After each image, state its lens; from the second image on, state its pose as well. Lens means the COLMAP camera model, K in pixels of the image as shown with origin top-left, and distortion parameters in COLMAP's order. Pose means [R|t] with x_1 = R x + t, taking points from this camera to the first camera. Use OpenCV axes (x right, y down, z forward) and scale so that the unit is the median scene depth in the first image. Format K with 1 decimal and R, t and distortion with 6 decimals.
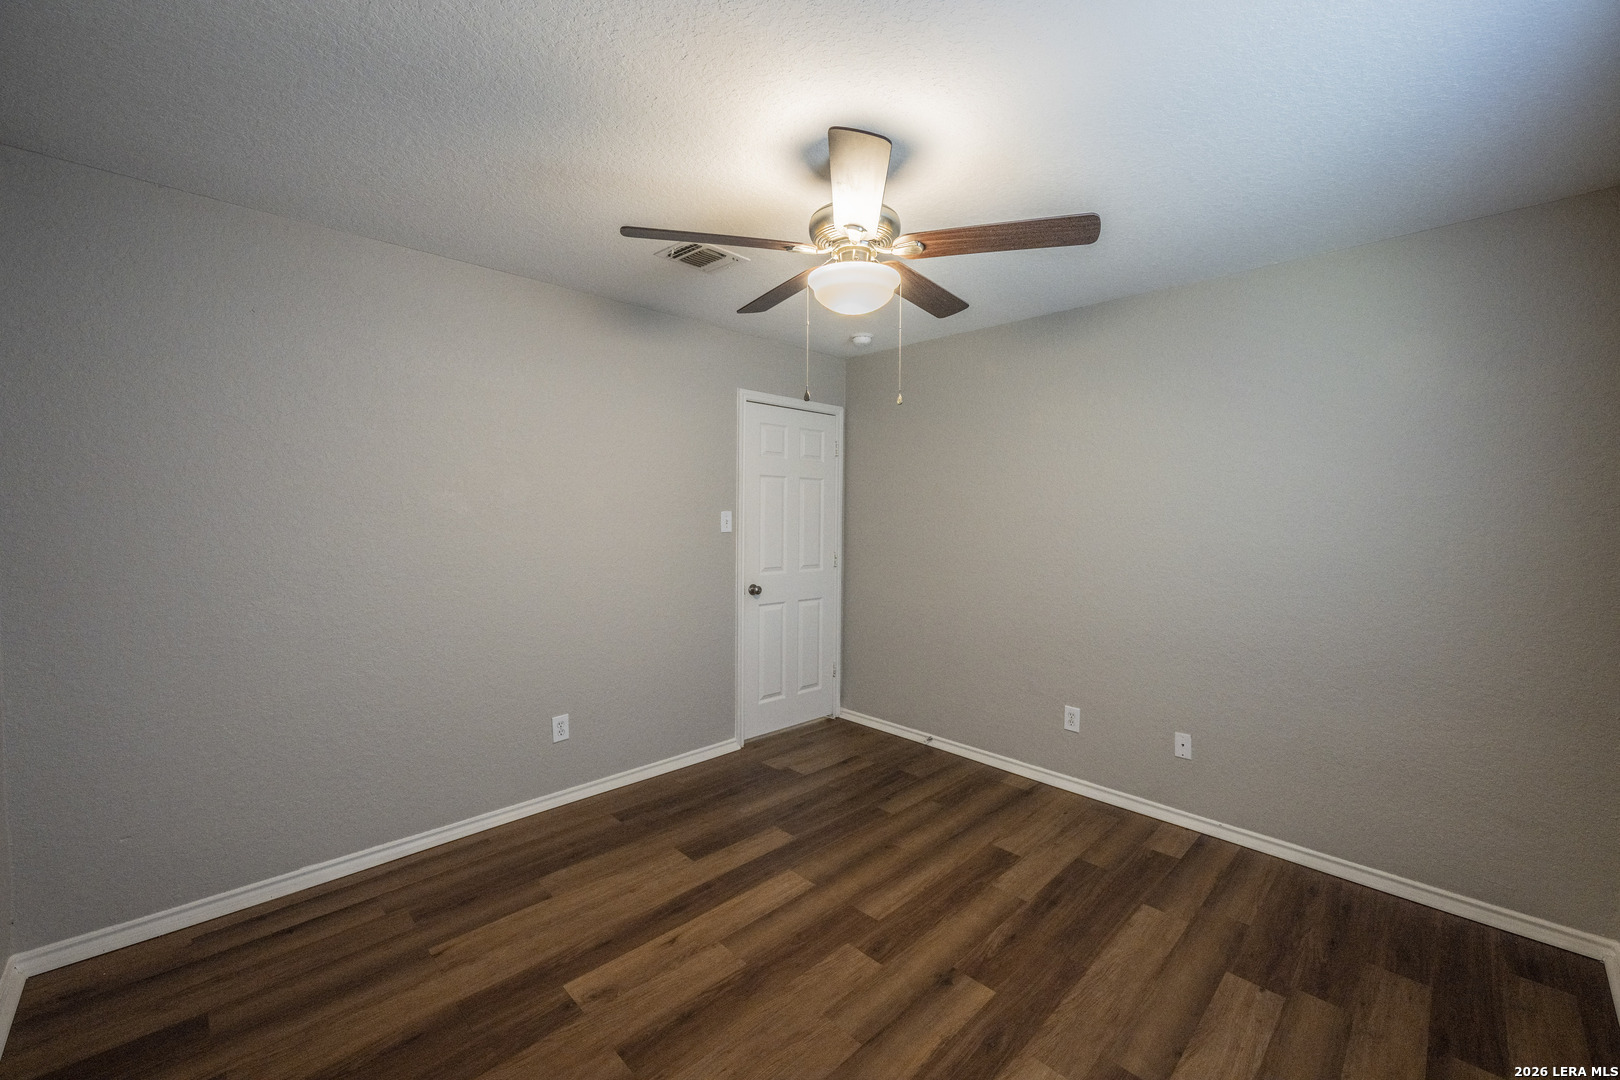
lens RADIAL K [[648.2, 0, 801.6], [0, 648.2, 538.7], [0, 0, 1]] dist [-0.001794, -0.000164]
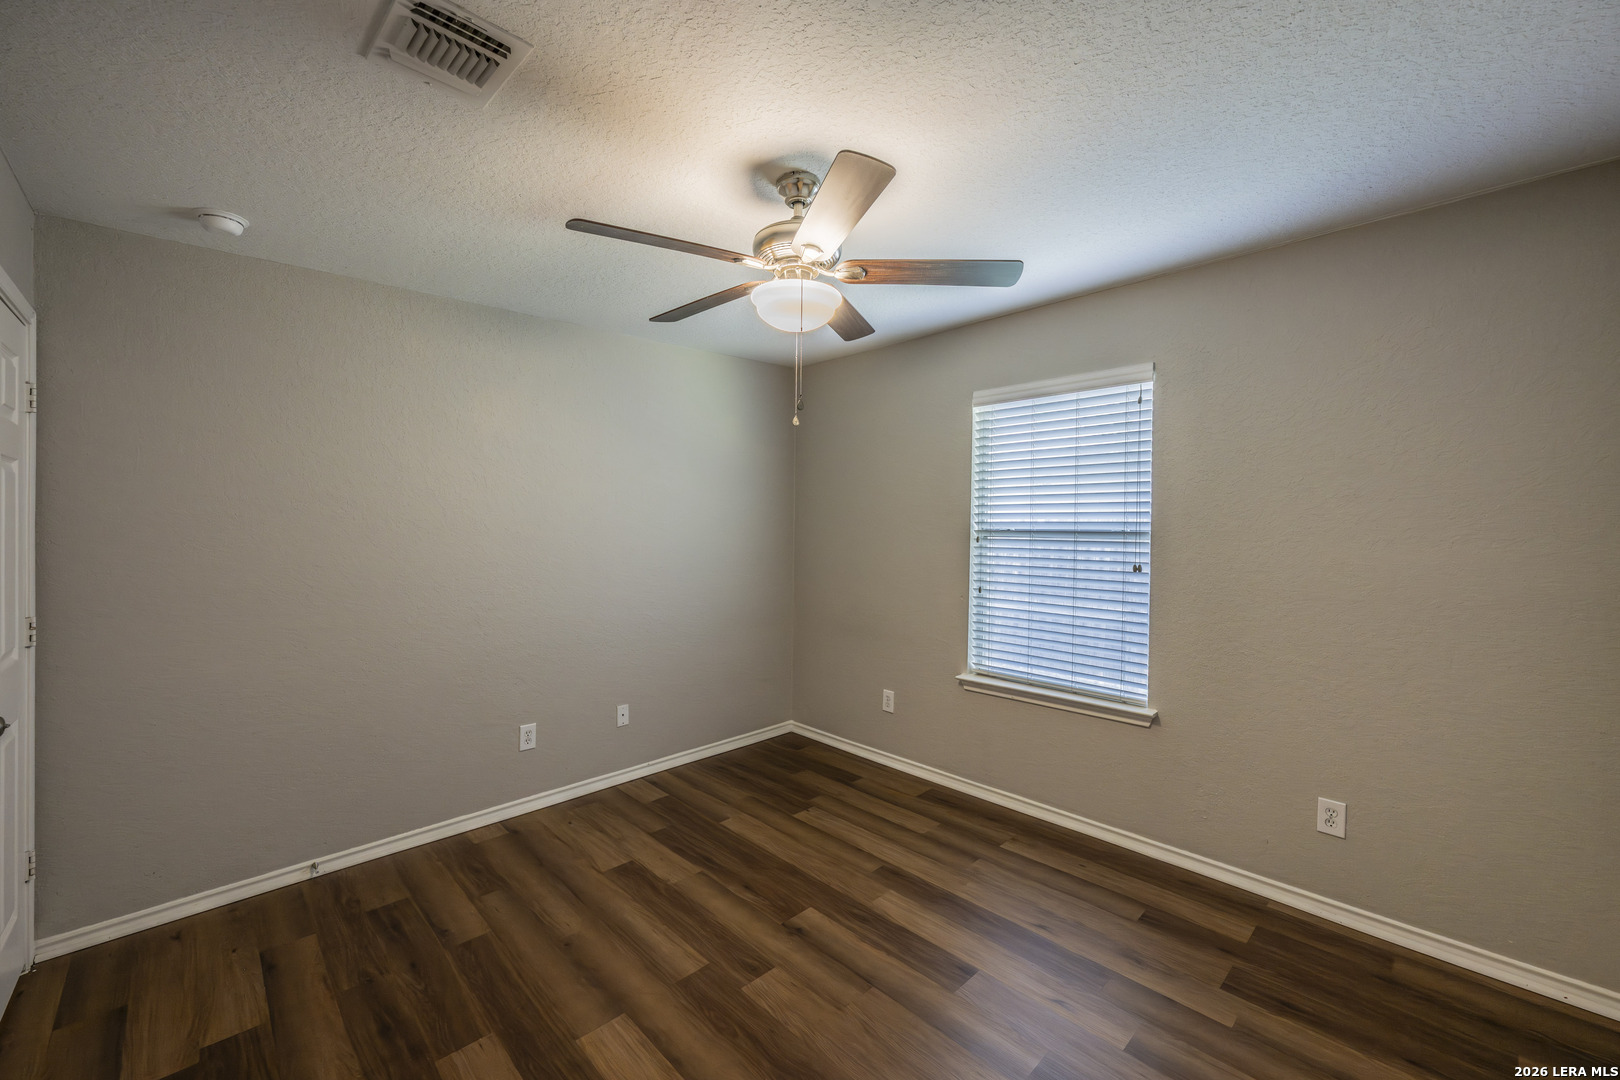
lens RADIAL K [[648.2, 0, 817.5], [0, 648.2, 523.1], [0, 0, 1]] dist [-0.001794, -0.000164]
pose [[0.001367, -0.014368, 0.999896, -0.732880], [0.047453, 0.998771, 0.014287, -0.045276], [-0.998873, 0.047428, 0.002047, 0.738168]]
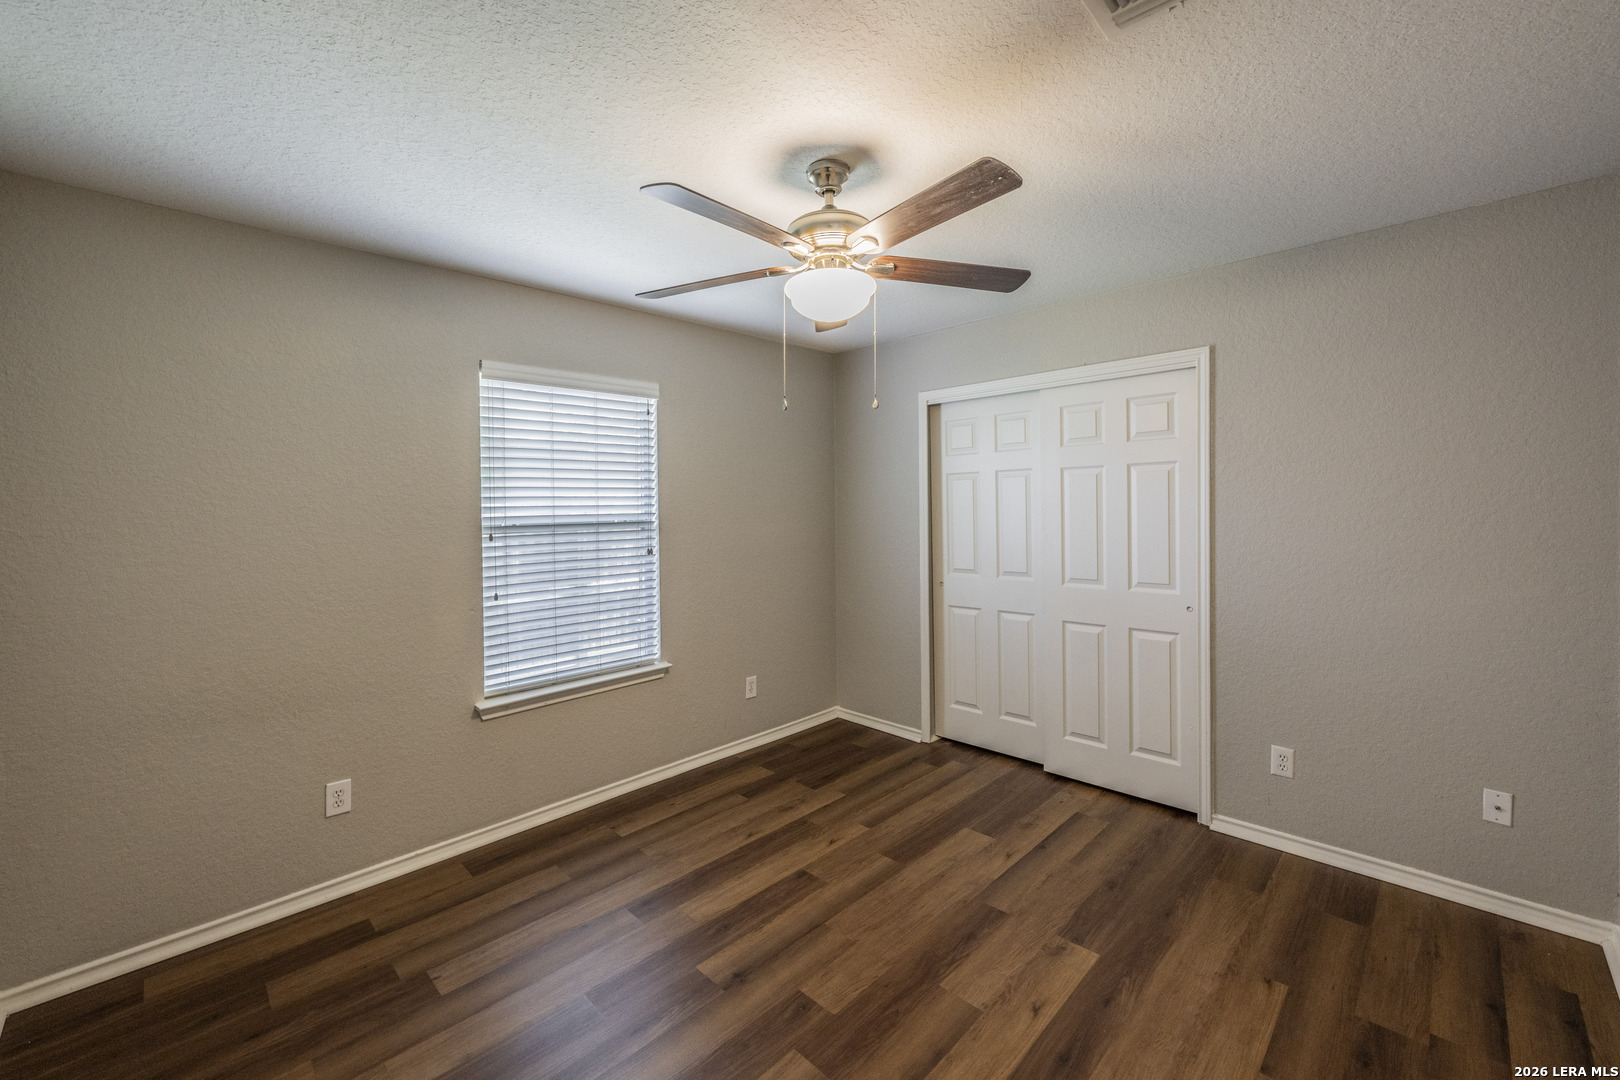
lens RADIAL K [[648.2, 0, 796.5], [0, 648.2, 527.1], [0, 0, 1]] dist [-0.001794, -0.000164]
pose [[-0.999955, 0.007898, -0.005325, 0.104222], [0.007452, 0.996842, 0.079054, -0.080845], [0.005933, 0.079011, -0.996856, 1.560894]]
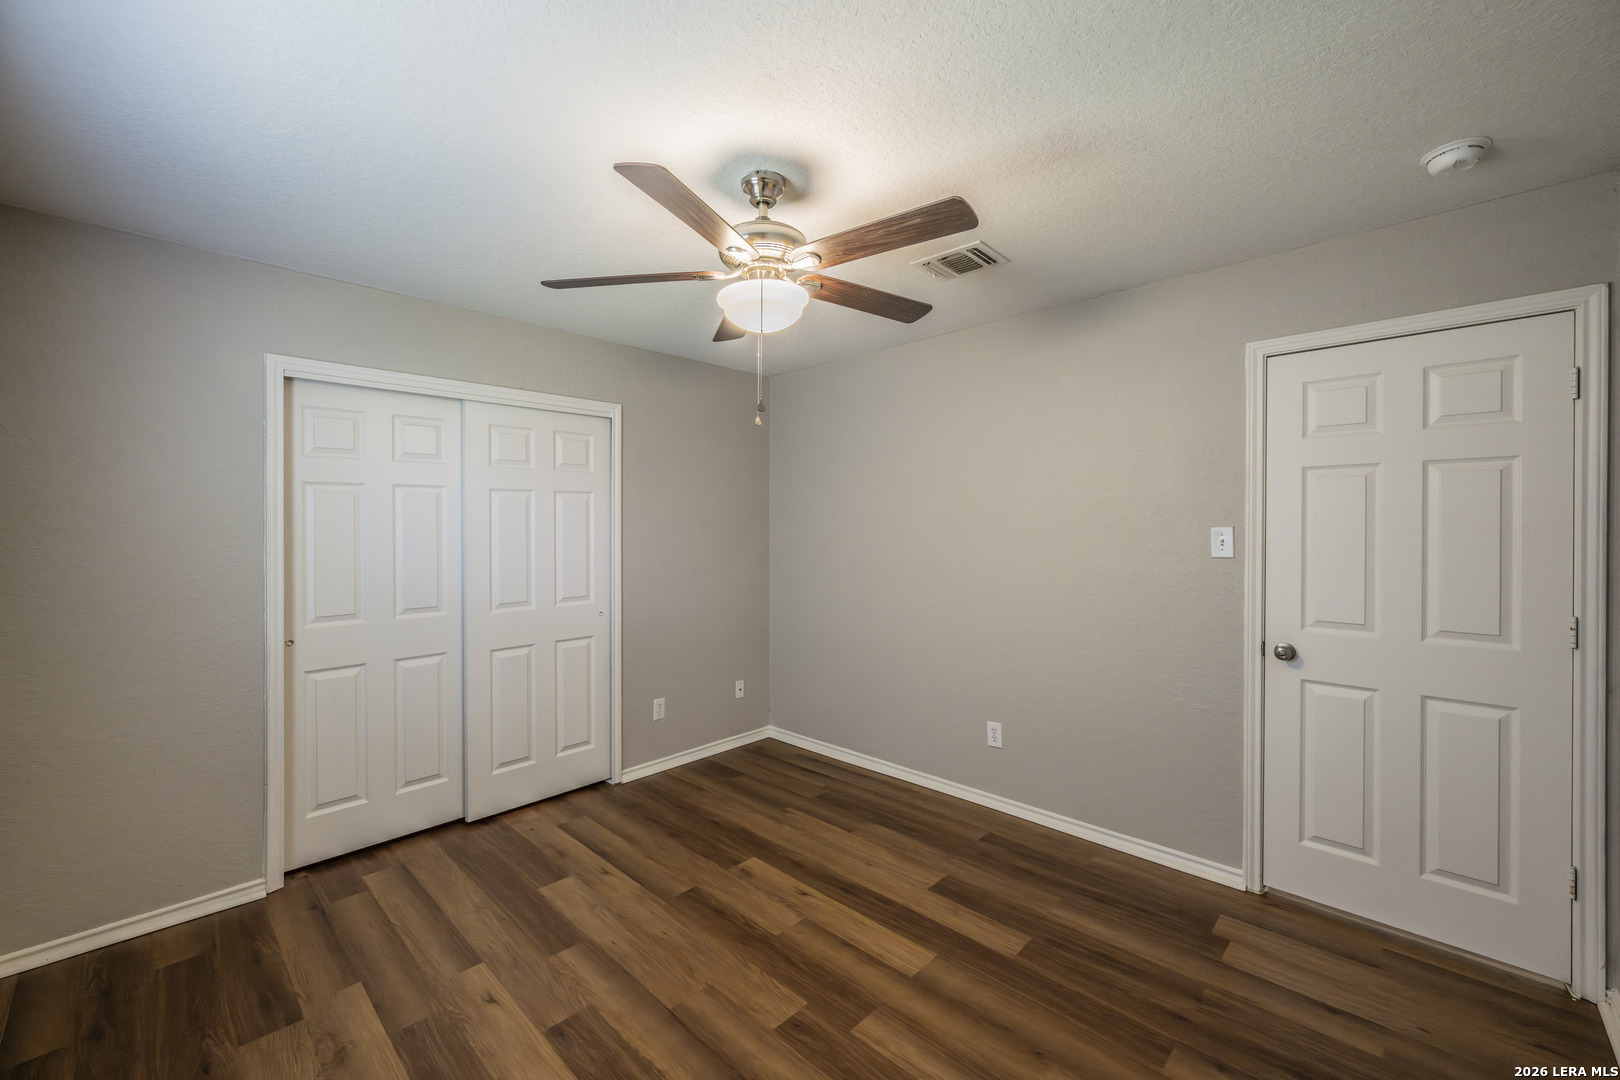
lens RADIAL K [[648.2, 0, 810.9], [0, 648.2, 530.9], [0, 0, 1]] dist [-0.001794, -0.000164]
pose [[0.028285, -0.006623, -0.999578, 0.845960], [-0.038041, 0.999247, -0.007697, -0.024788], [0.998876, 0.038243, 0.028012, 0.822266]]
